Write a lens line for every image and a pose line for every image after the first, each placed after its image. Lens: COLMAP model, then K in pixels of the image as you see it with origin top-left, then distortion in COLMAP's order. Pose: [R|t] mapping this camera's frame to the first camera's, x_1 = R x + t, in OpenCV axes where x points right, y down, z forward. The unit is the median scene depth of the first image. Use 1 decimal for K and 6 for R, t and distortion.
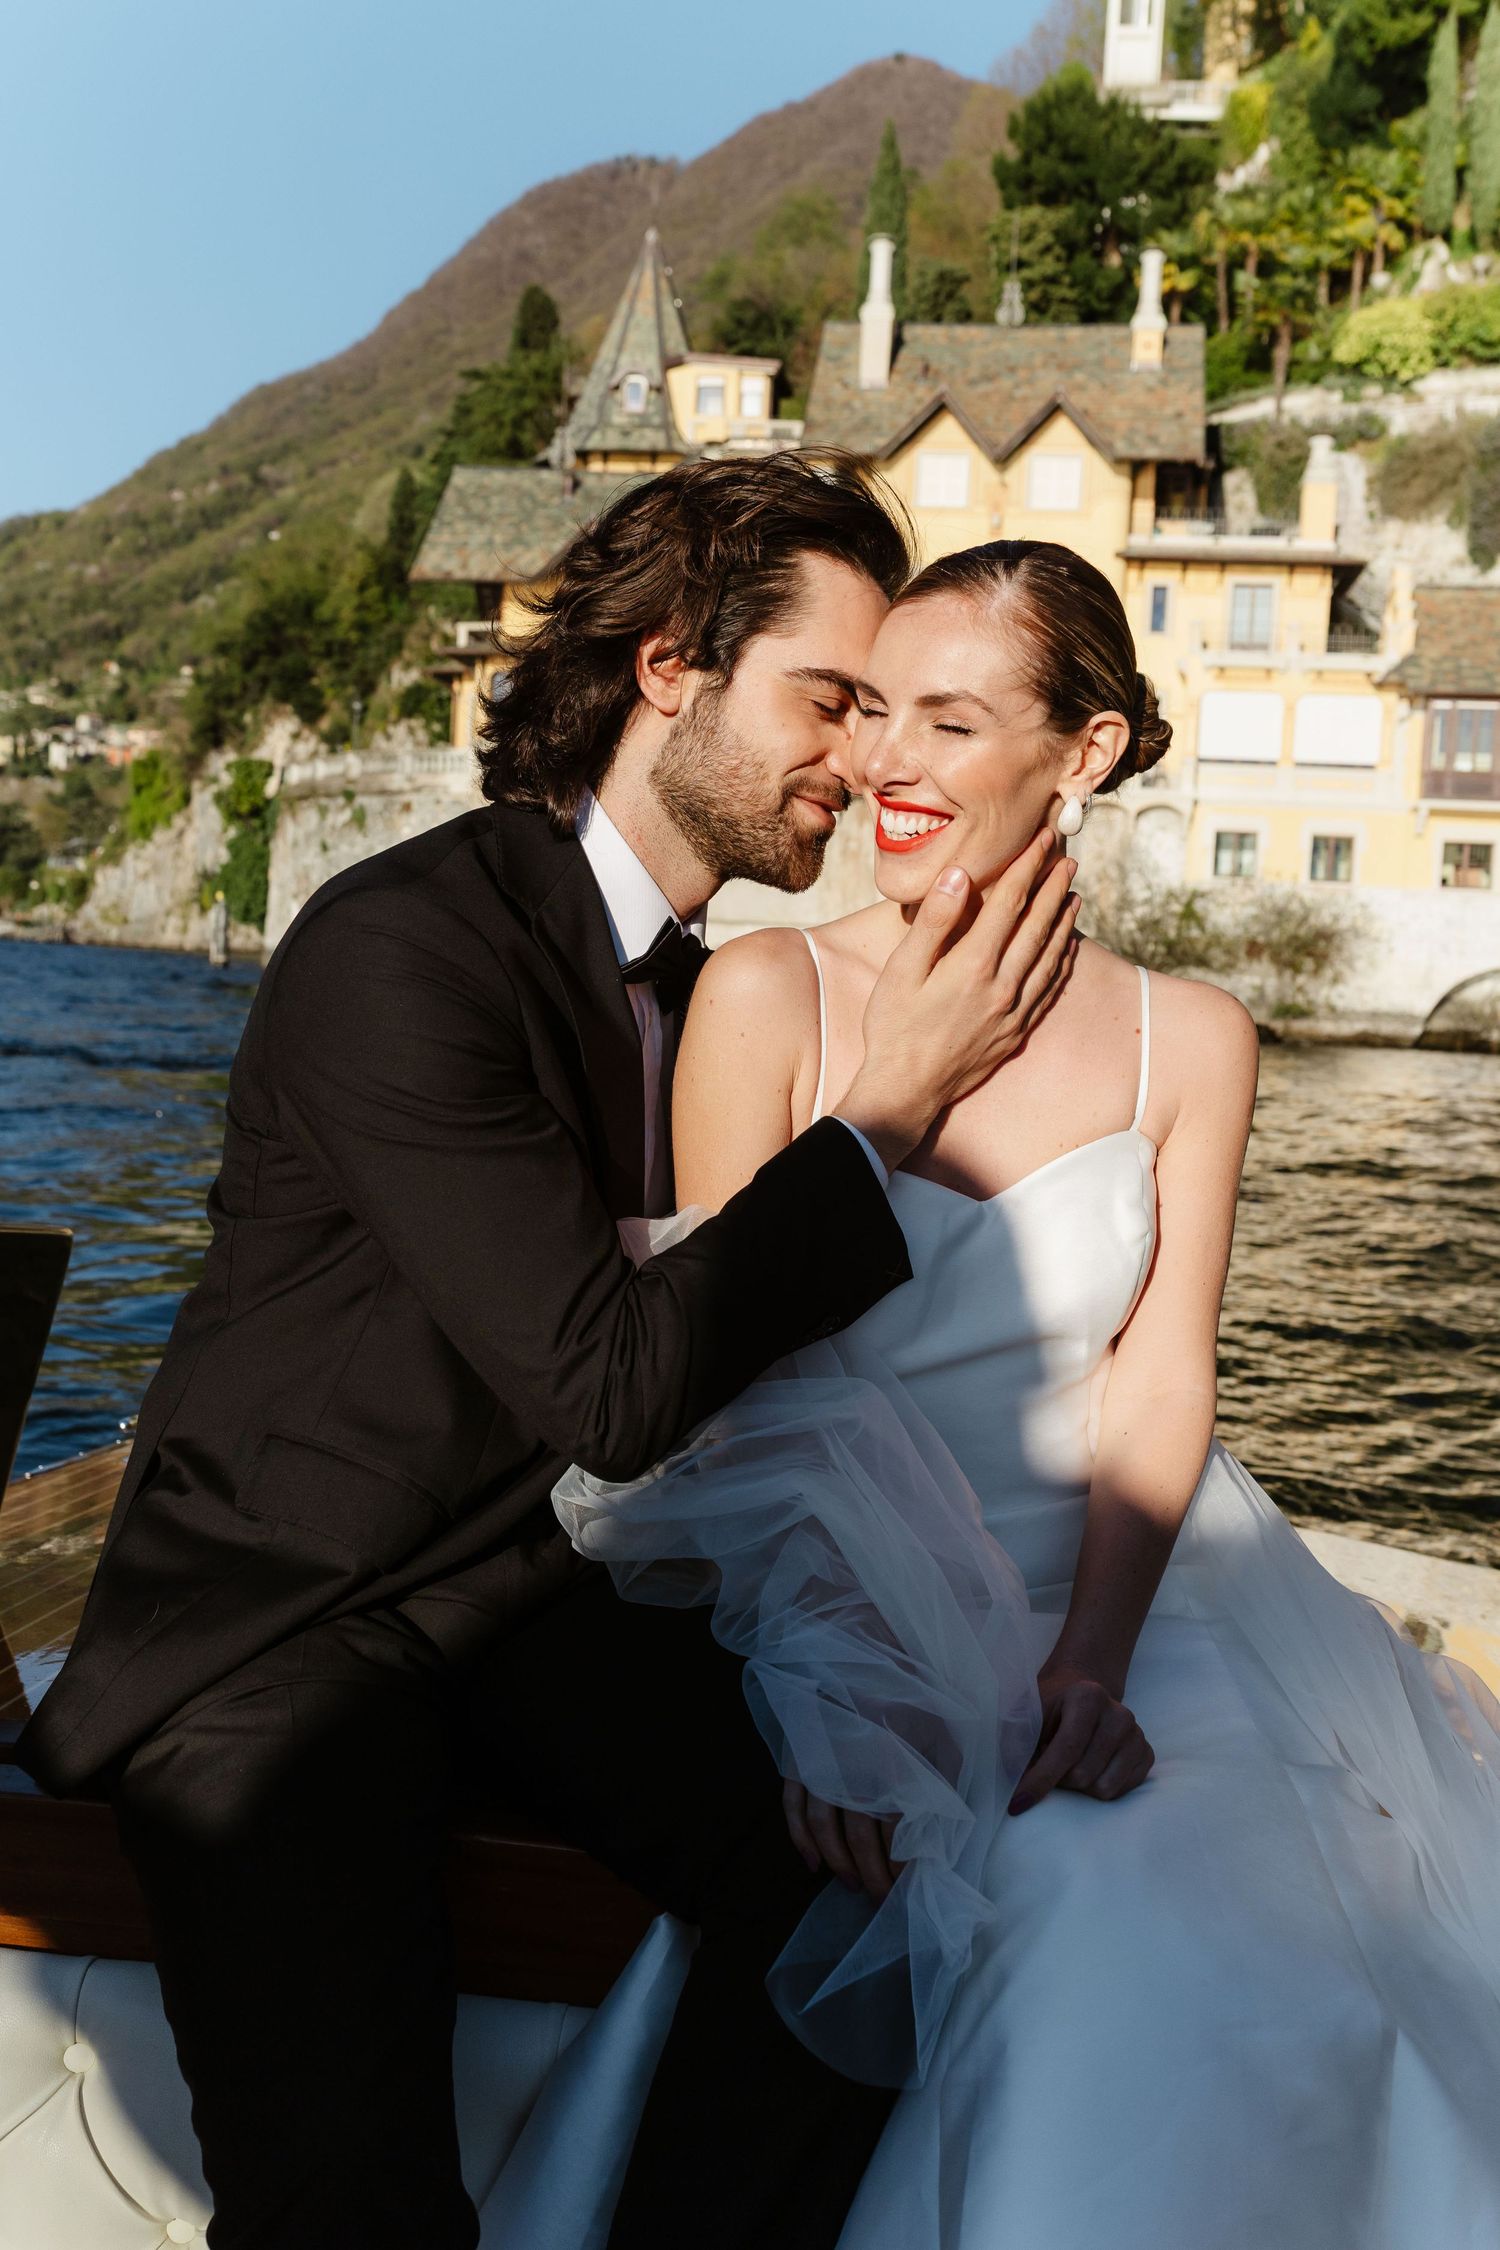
lens RADIAL K [[2158.1, 0, 739.9], [0, 2158.1, 1088.8], [0, 0, 1]] dist [0.010912, -0.015577]
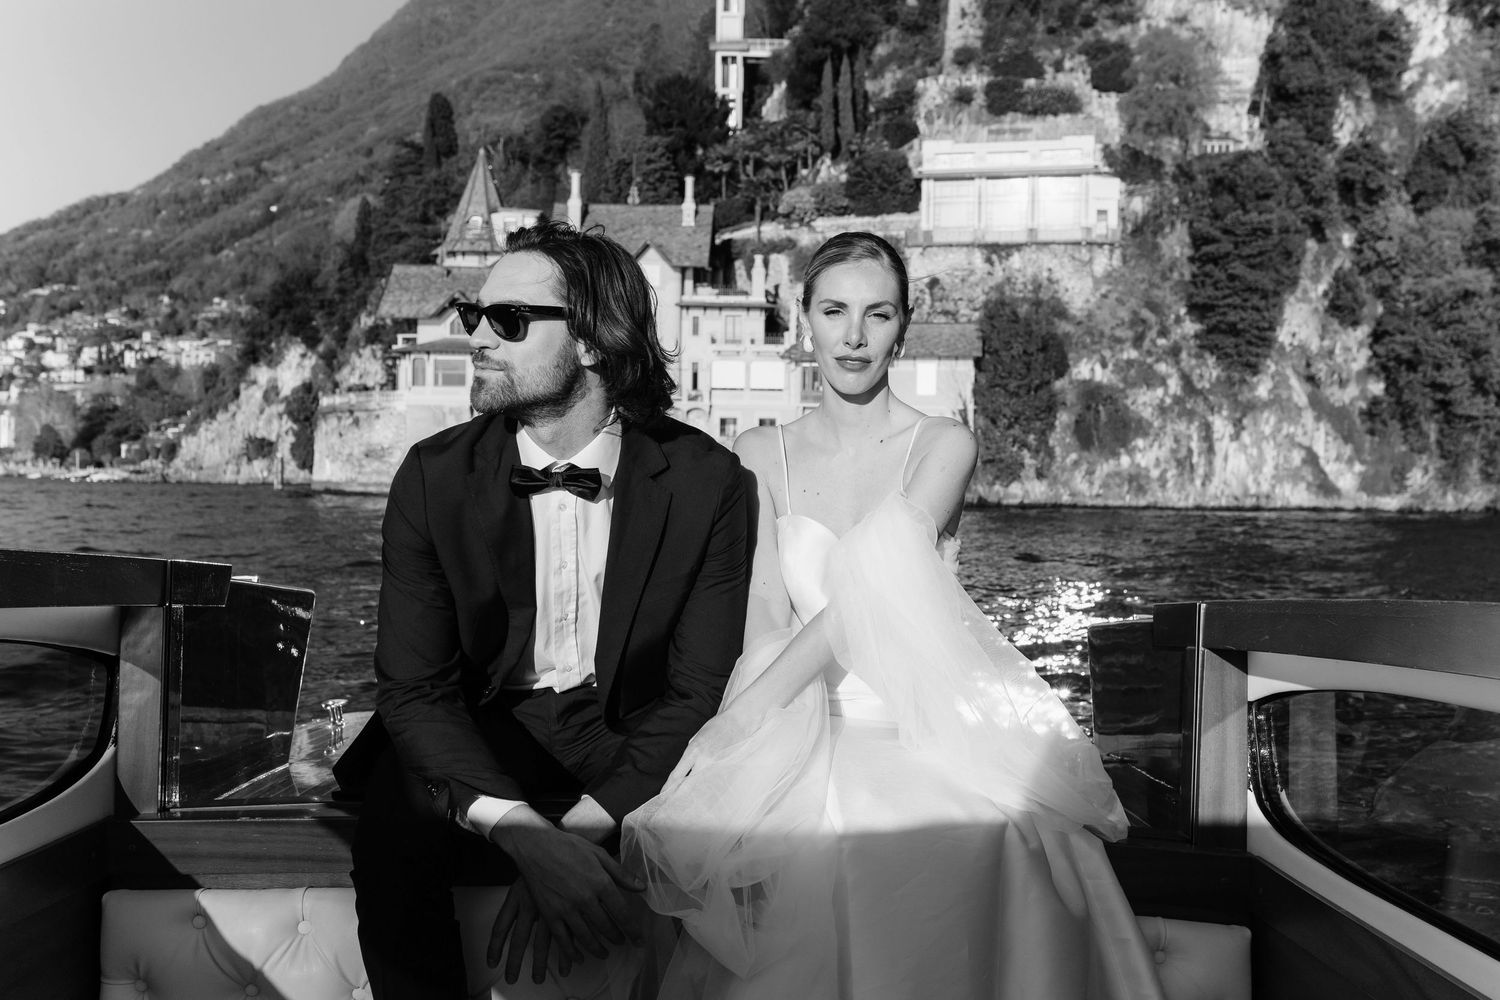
lens RADIAL K [[1416.7, 0, 760.6], [0, 1416.7, 509.3], [0, 0, 1]] dist [0.019526, -0.004880]
pose [[0.992856, -0.038291, 0.113004, 0.065354], [0.042318, 0.998544, -0.033457, 0.030660], [-0.111558, 0.038001, 0.993031, -0.465980]]
